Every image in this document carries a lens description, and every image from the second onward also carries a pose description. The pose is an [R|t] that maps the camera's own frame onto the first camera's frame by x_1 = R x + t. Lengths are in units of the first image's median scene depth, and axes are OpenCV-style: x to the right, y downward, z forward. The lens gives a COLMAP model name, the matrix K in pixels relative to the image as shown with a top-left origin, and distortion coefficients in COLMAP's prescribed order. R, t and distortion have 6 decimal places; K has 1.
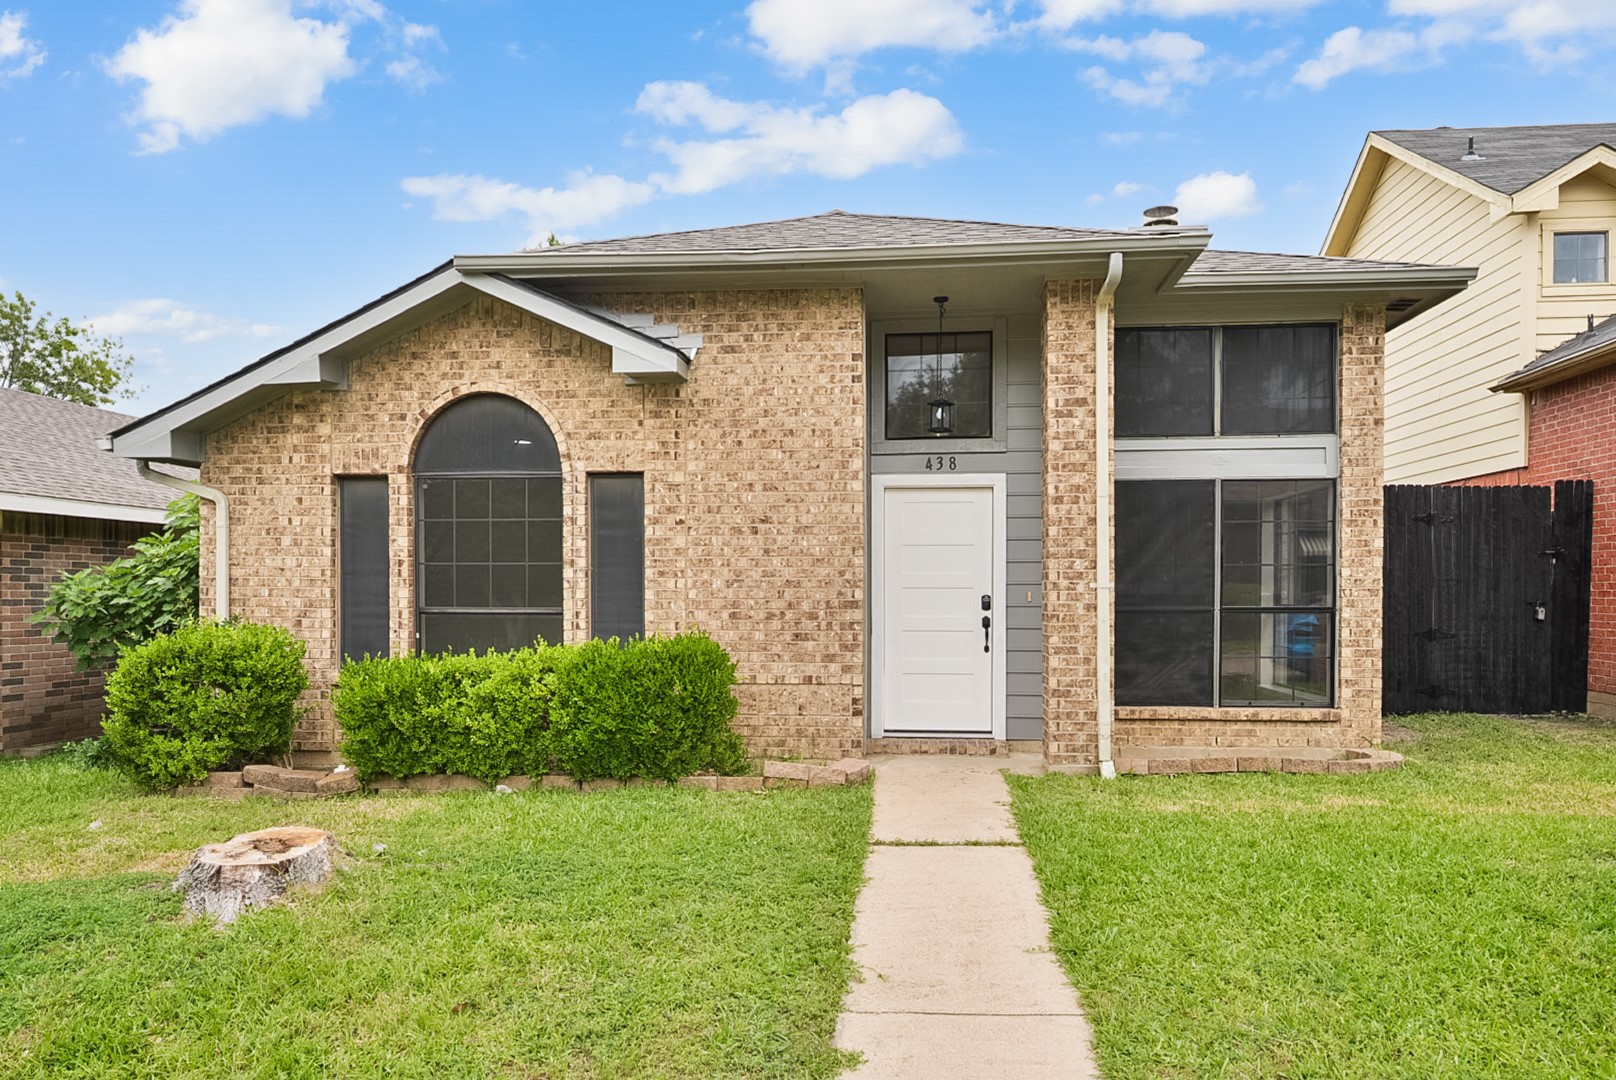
lens RADIAL K [[1103.9, 0, 811.1], [0, 1103.9, 617.6], [0, 0, 1]] dist [-0.005490, -0.002977]
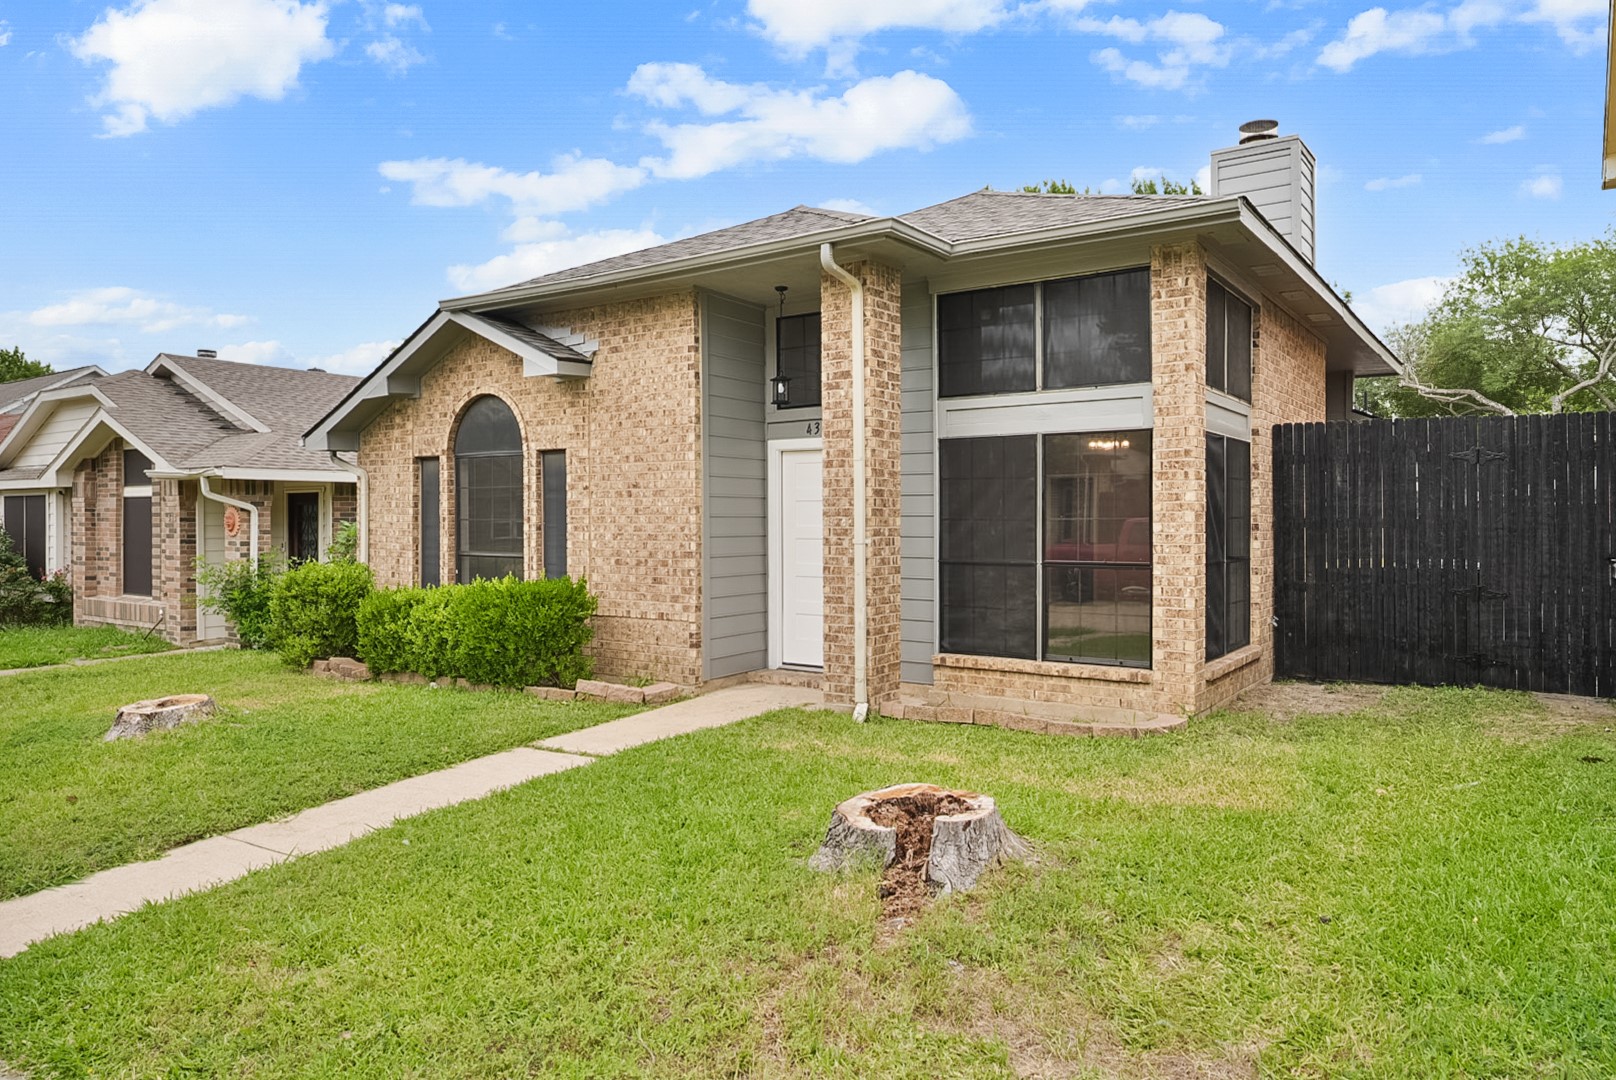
lens RADIAL K [[1069.8, 0, 808.0], [0, 1069.8, 530.0], [0, 0, 1]] dist [-0.006221, -0.001633]
pose [[0.870733, 0.003771, -0.491742, 0.703411], [-0.008958, 0.999926, -0.008195, -0.029655], [0.491674, 0.011541, 0.870703, 0.050976]]
